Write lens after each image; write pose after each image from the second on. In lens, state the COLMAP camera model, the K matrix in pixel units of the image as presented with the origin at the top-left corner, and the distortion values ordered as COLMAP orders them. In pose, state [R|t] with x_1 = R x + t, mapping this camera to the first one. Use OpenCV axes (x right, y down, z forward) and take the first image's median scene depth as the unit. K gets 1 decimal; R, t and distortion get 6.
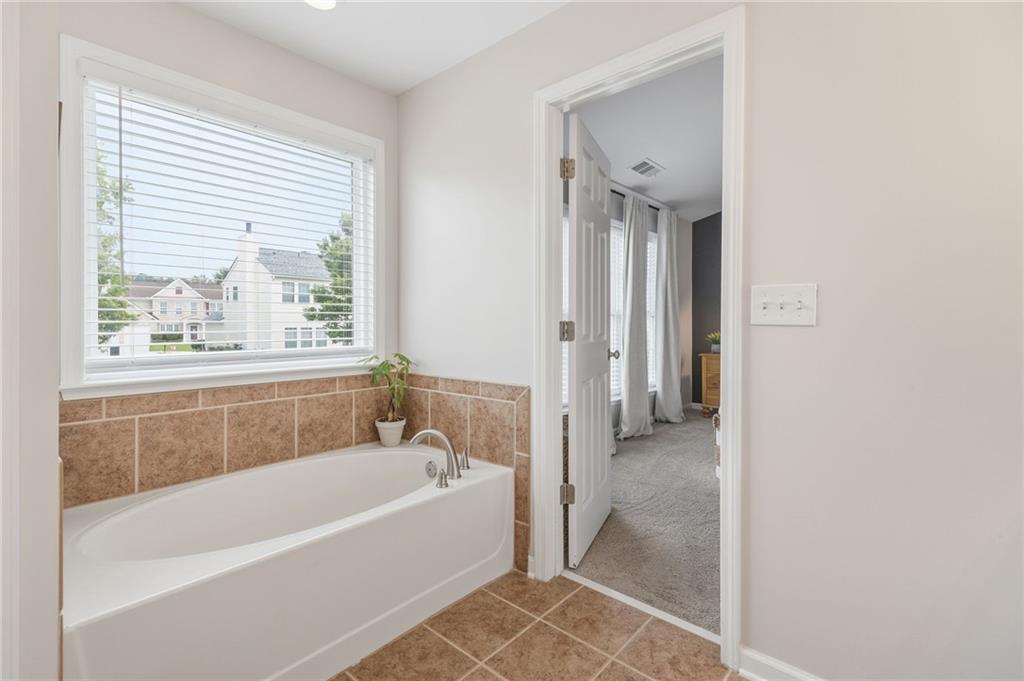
lens RADIAL K [[463.8, 0, 511.3], [0, 463.8, 316.1], [0, 0, 1]] dist [-0.000776, -0.000282]
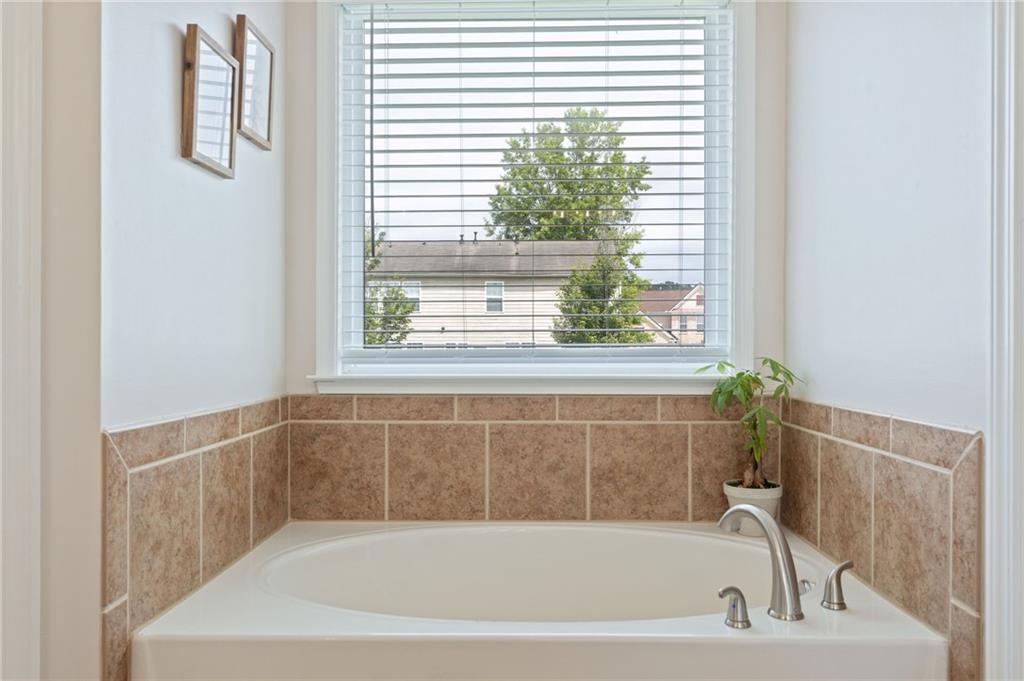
lens RADIAL K [[758.3, 0, 512.0], [0, 758.3, 340.5], [0, 0, 1]] dist [0.014256, 0.002932]
pose [[0.646535, -0.004093, -0.762873, 0.261798], [0.011330, 0.999927, 0.004237, 0.066834], [0.762800, -0.011383, 0.646534, 0.296345]]
